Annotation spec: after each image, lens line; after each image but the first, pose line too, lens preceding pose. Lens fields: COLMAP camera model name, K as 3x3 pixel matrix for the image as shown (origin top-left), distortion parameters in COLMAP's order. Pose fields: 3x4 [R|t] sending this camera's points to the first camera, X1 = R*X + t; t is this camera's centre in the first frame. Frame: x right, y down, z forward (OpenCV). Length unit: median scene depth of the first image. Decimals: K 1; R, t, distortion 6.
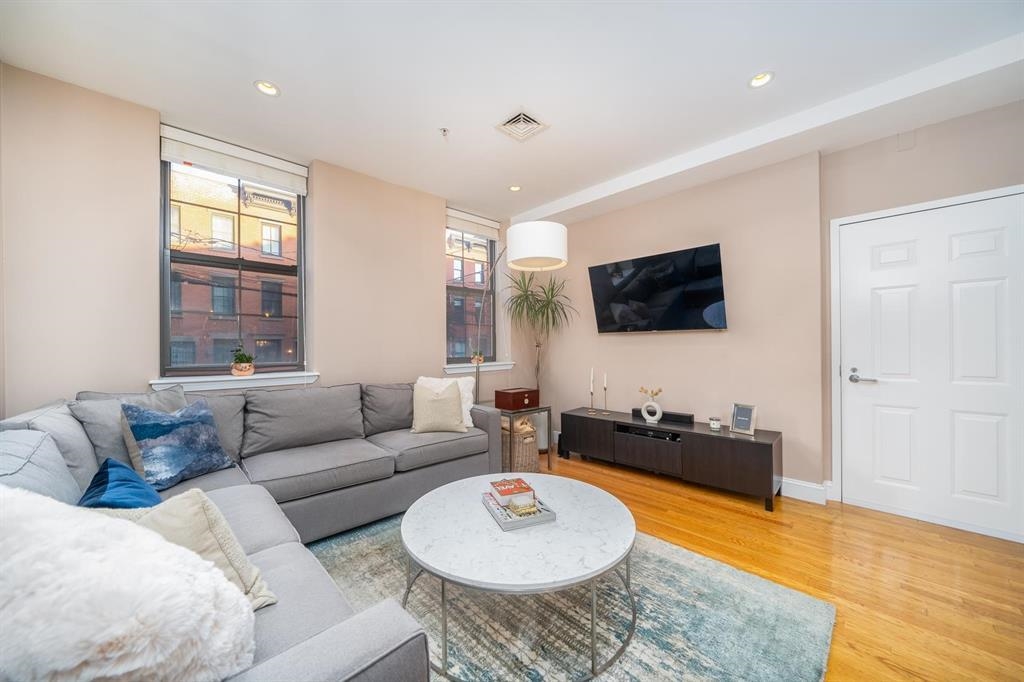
lens RADIAL K [[366.4, 0, 513.1], [0, 366.4, 345.3], [0, 0, 1]] dist [-0.003196, -0.000163]
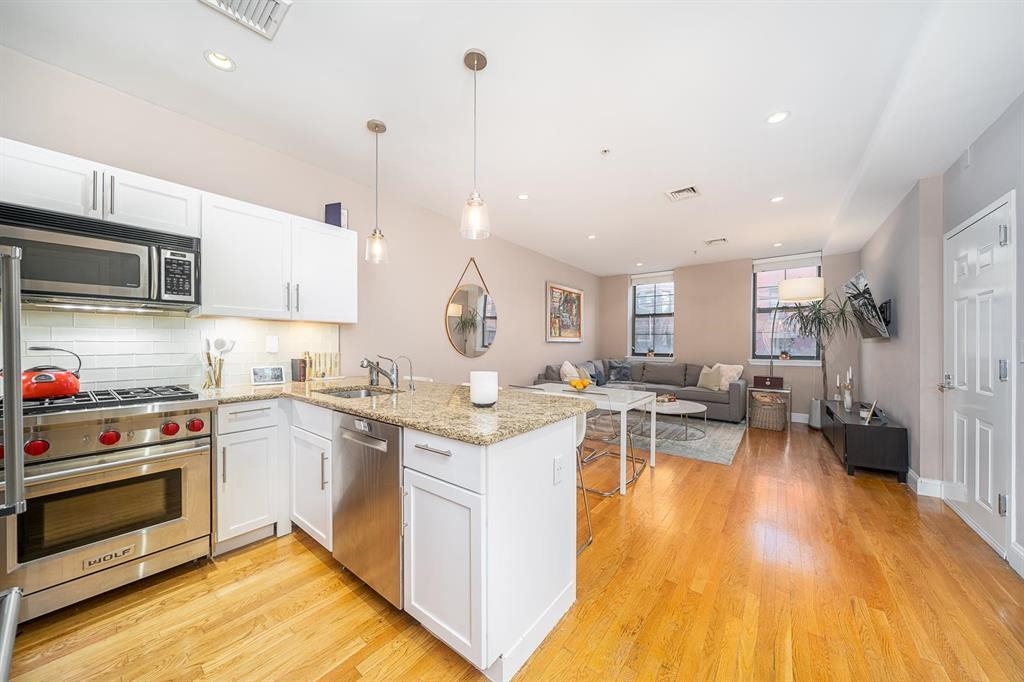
lens RADIAL K [[348.6, 0, 512.7], [0, 348.6, 345.2], [0, 0, 1]] dist [-0.004391, -0.000176]
pose [[0.134672, 0.010559, -0.990834, 1.751776], [-0.003778, 0.999941, 0.010142, -0.029880], [0.990883, 0.002378, 0.134704, -0.387661]]
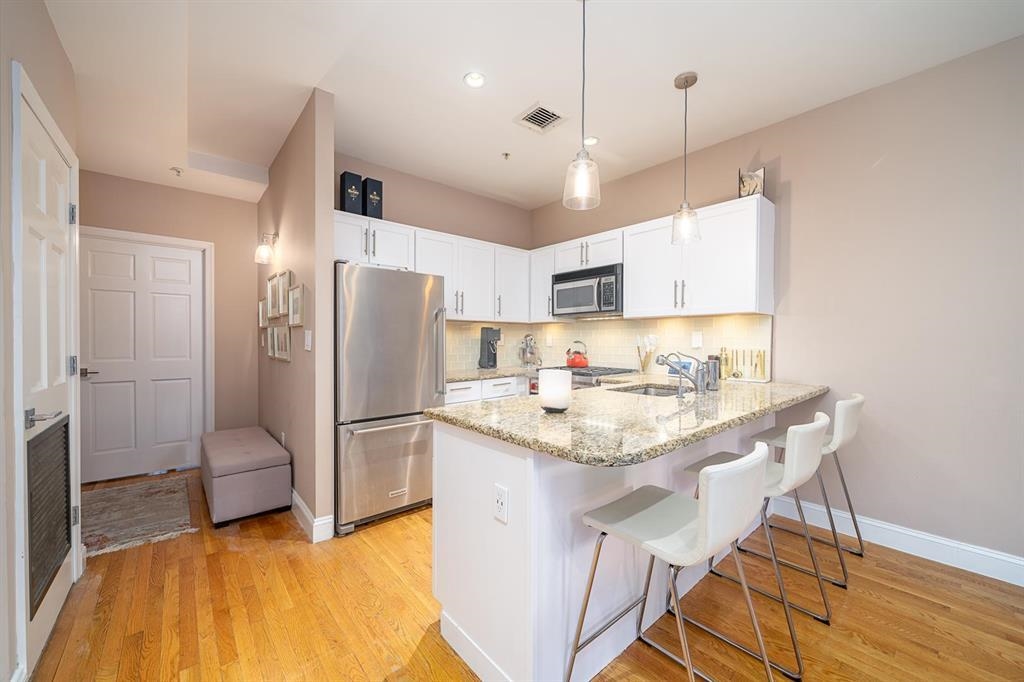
lens RADIAL K [[391.9, 0, 512.6], [0, 391.9, 344.7], [0, 0, 1]] dist [-0.000961, -0.000050]
pose [[-0.997678, 0.006243, 0.067820, 1.131338], [0.007157, 0.999887, 0.013245, -0.024339], [-0.067730, 0.013700, -0.997610, 0.266326]]
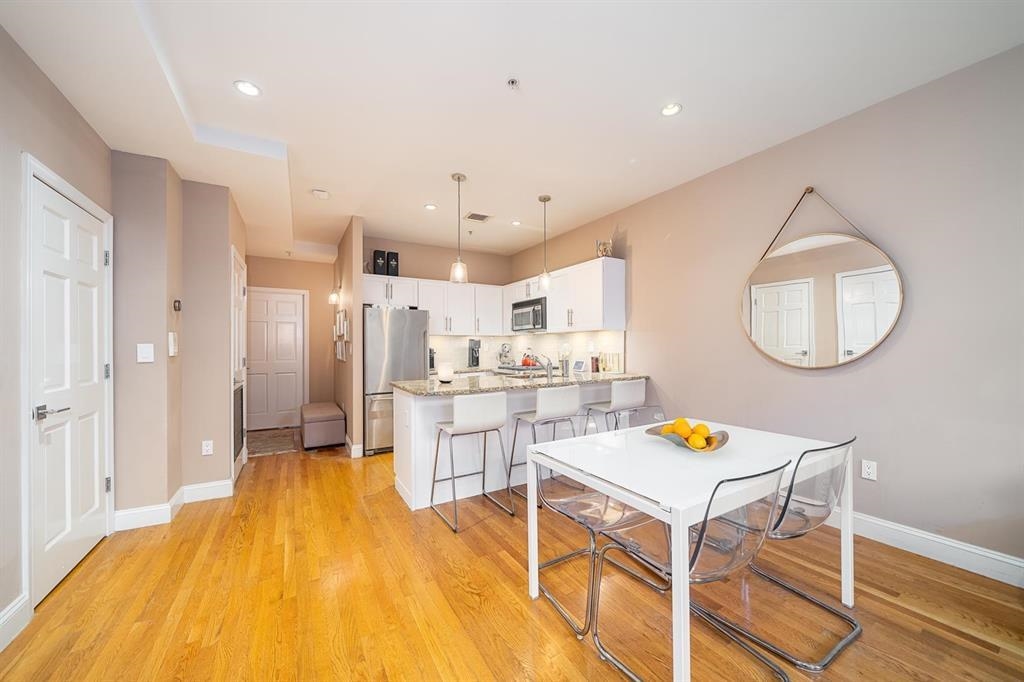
lens RADIAL K [[373.9, 0, 513.1], [0, 373.9, 344.0], [0, 0, 1]] dist [-0.001403, -0.000143]
pose [[-0.970332, 0.018066, 0.241102, 0.592706], [0.016651, 0.999830, -0.007905, -0.024475], [-0.241204, -0.003656, -0.970468, 0.787629]]
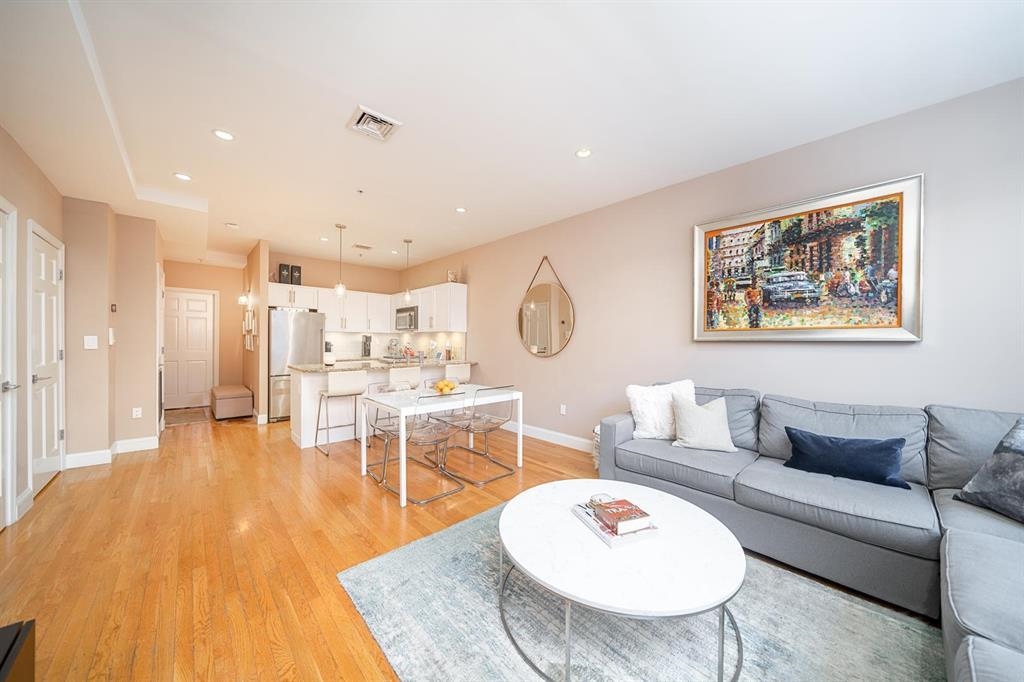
lens RADIAL K [[348.6, 0, 512.7], [0, 348.6, 345.2], [0, 0, 1]] dist [-0.004391, -0.000176]
pose [[-0.999551, -0.000150, 0.029947, 0.170629], [0.000201, 0.999931, 0.011717, -0.028797], [-0.029947, 0.011718, -0.999483, 1.301857]]
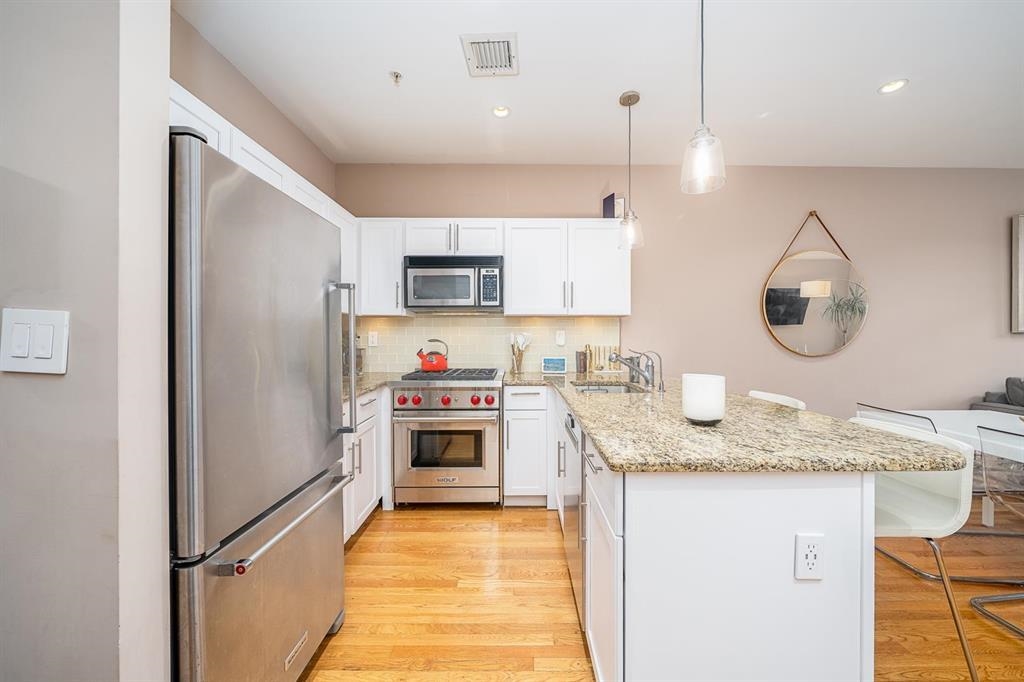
lens RADIAL K [[377.3, 0, 520.5], [0, 377.3, 339.1], [0, 0, 1]] dist [-0.001144, -0.000144]
pose [[-0.697926, 0.011482, -0.716078, 1.631514], [0.006224, 0.999931, 0.009968, -0.028797], [0.716143, 0.002500, -0.697949, -0.177871]]
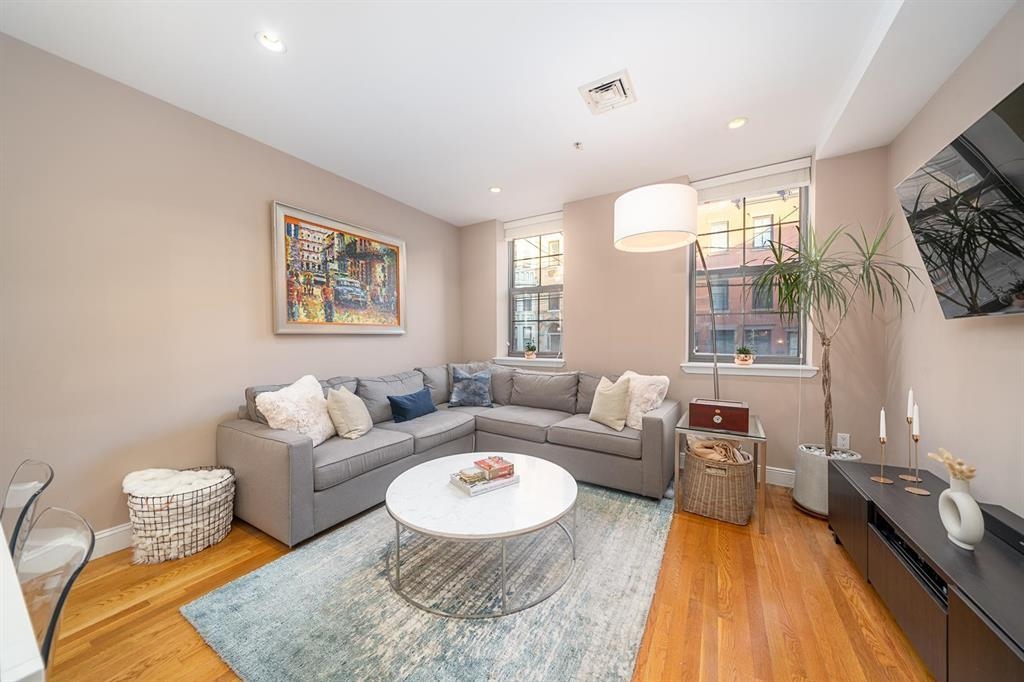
lens RADIAL K [[348.6, 0, 512.7], [0, 348.6, 345.2], [0, 0, 1]] dist [-0.004391, -0.000176]
pose [[0.254078, 0.026727, -0.966814, 0.763110], [0.003145, 0.999590, 0.028459, -0.022280], [0.967179, -0.010271, 0.253890, 0.537788]]
